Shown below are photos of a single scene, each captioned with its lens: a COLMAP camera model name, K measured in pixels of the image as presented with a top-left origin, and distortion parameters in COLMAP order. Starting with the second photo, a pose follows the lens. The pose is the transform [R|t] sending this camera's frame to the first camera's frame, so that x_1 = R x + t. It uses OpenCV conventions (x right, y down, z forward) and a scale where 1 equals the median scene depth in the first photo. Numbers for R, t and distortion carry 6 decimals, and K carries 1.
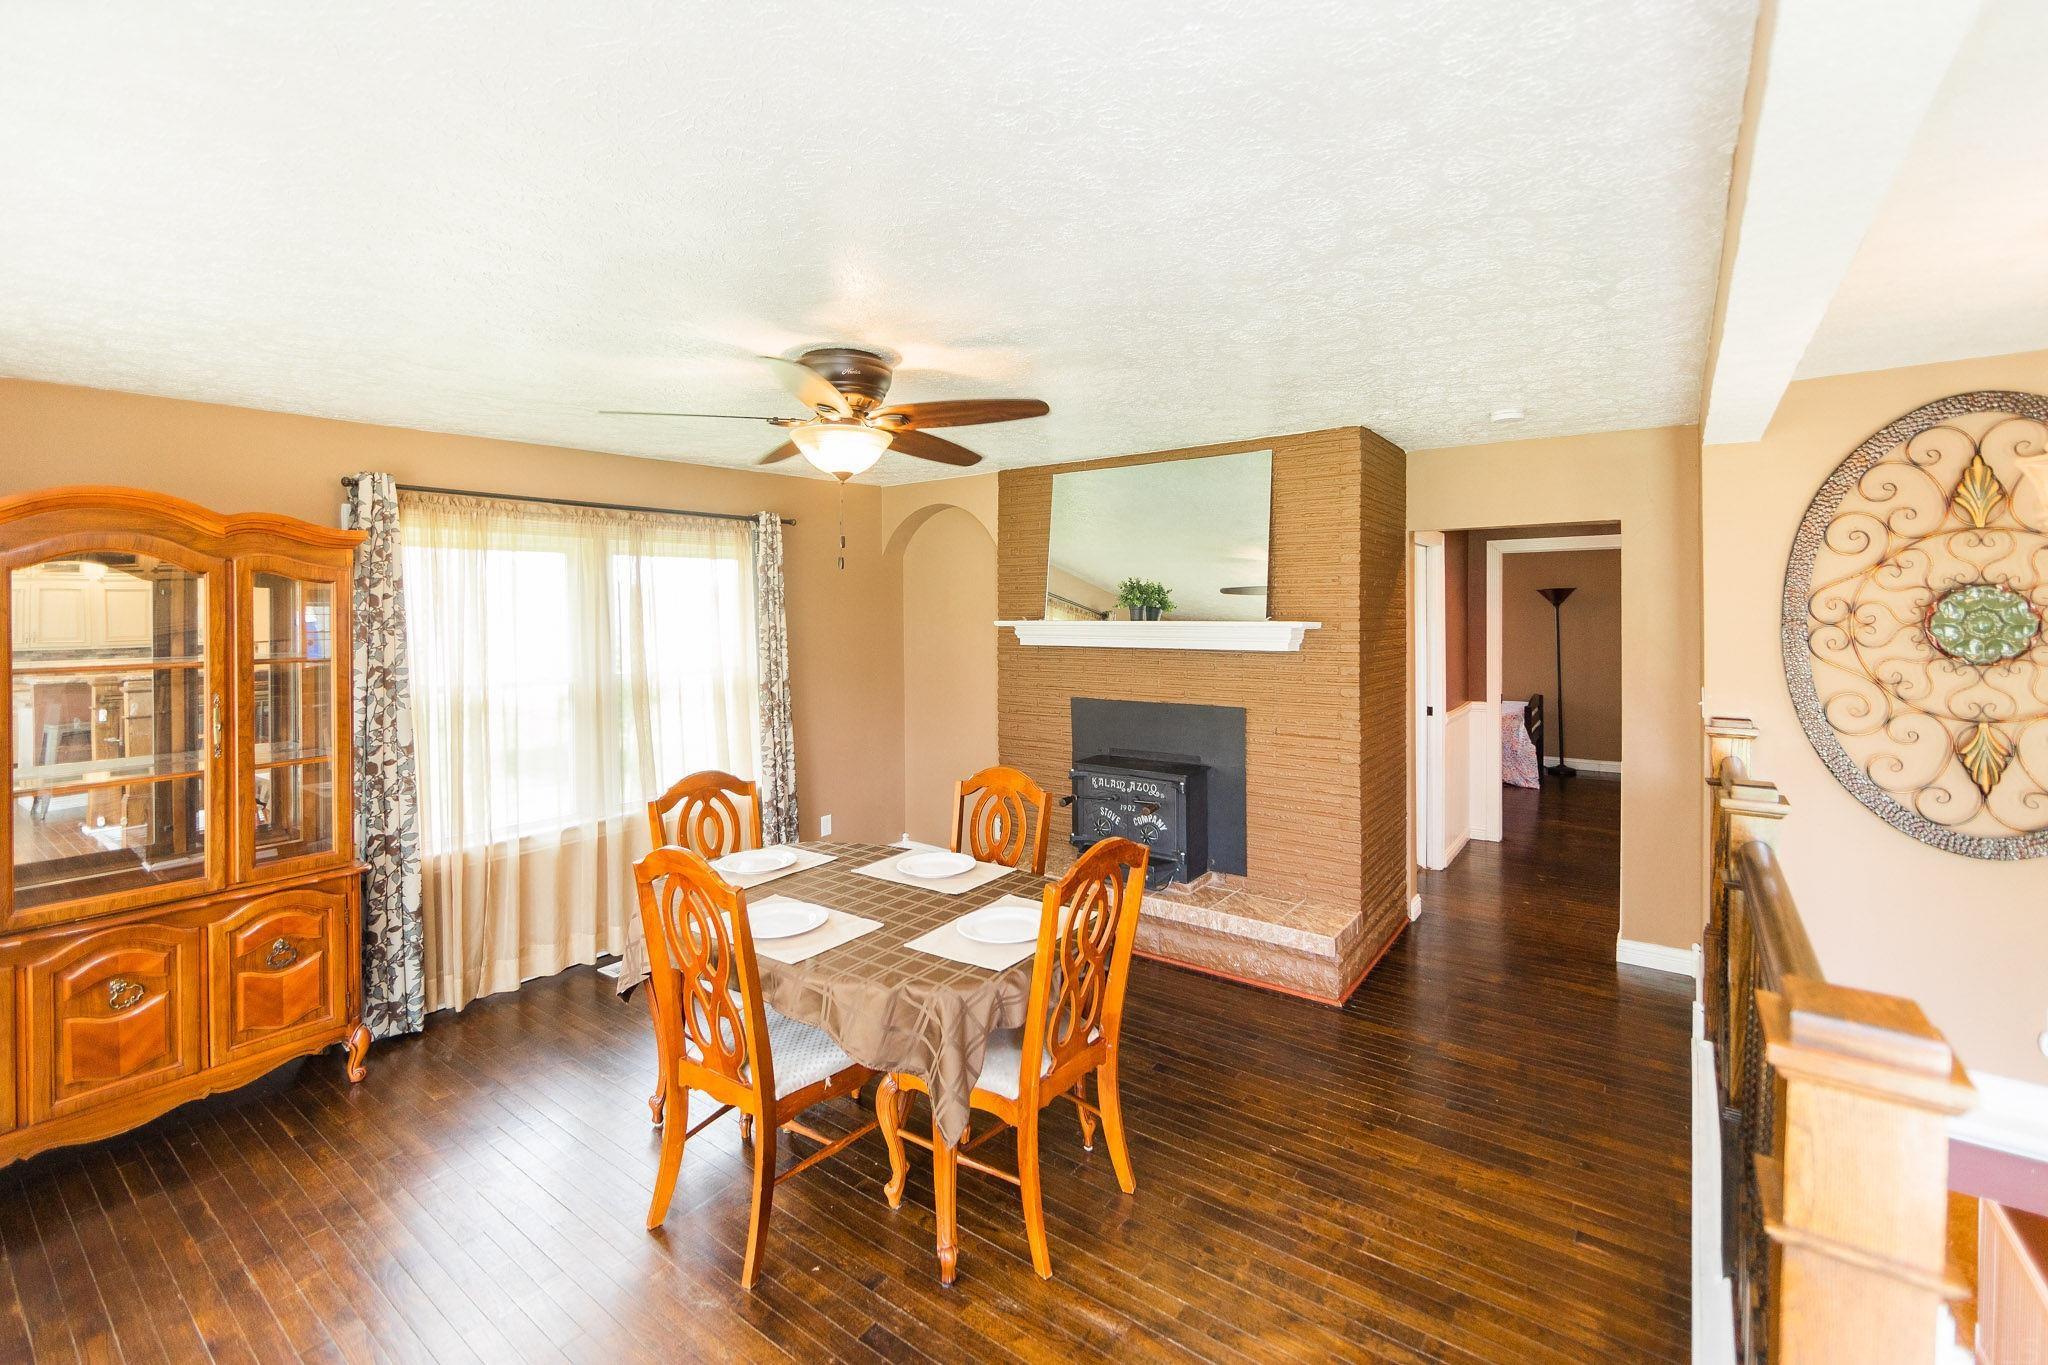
lens RADIAL K [[808.3, 0, 1024.0], [0, 808.3, 682.5], [0, 0, 1]] dist [0.000802, 0.000040]
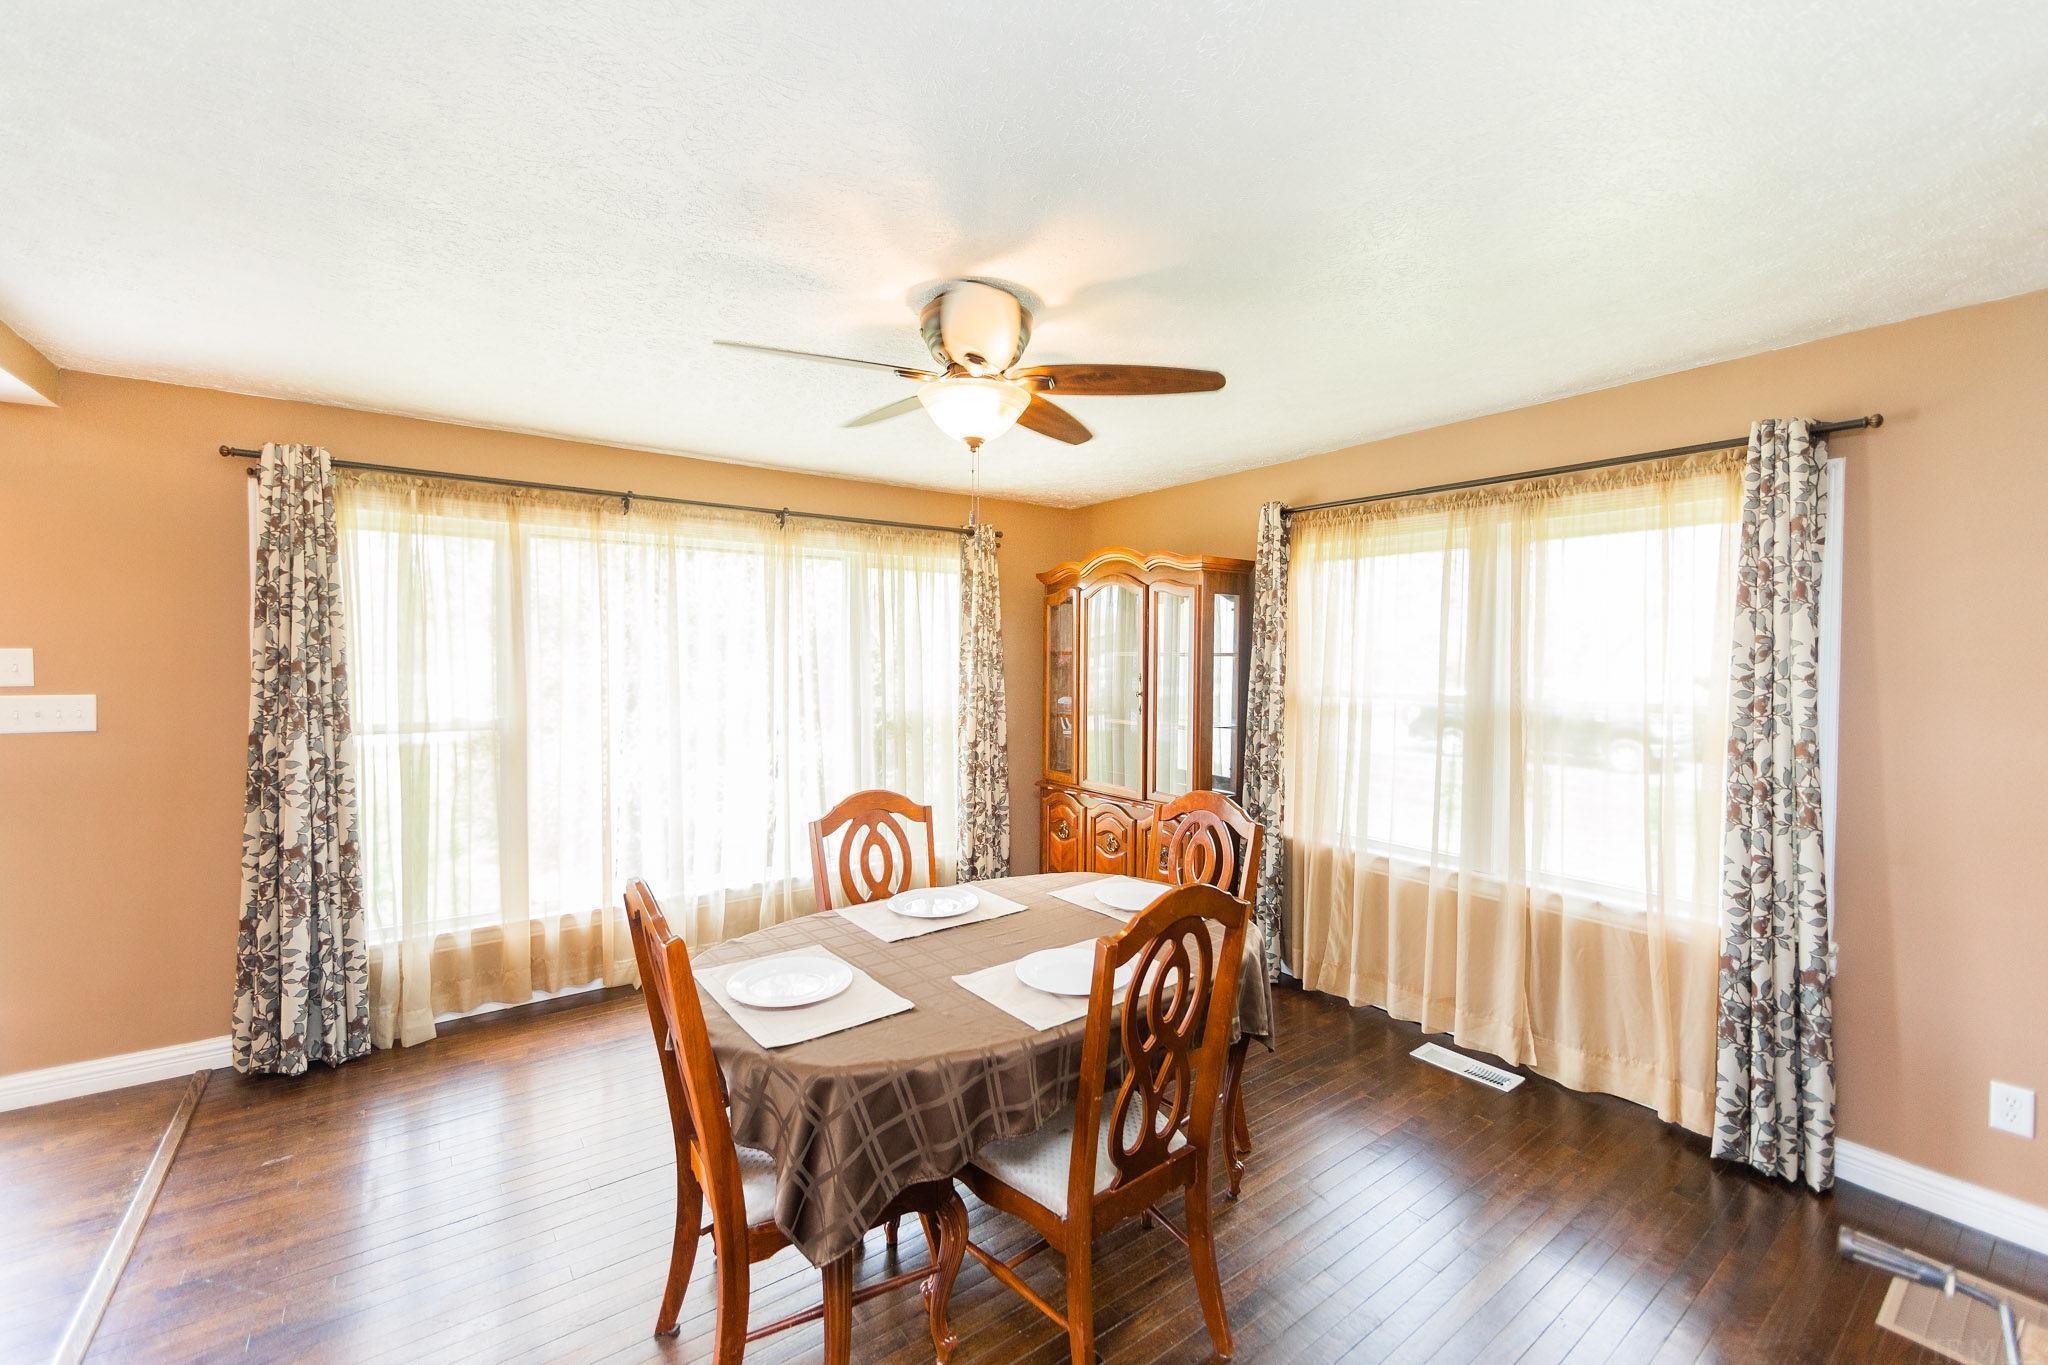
lens RADIAL K [[808.3, 0, 1024.0], [0, 808.3, 682.5], [0, 0, 1]] dist [0.000802, 0.000040]
pose [[-0.242956, 0.053325, -0.968570, 0.367985], [-0.087084, 0.993257, 0.076528, -0.044453], [0.966120, 0.102940, -0.236675, 0.756285]]
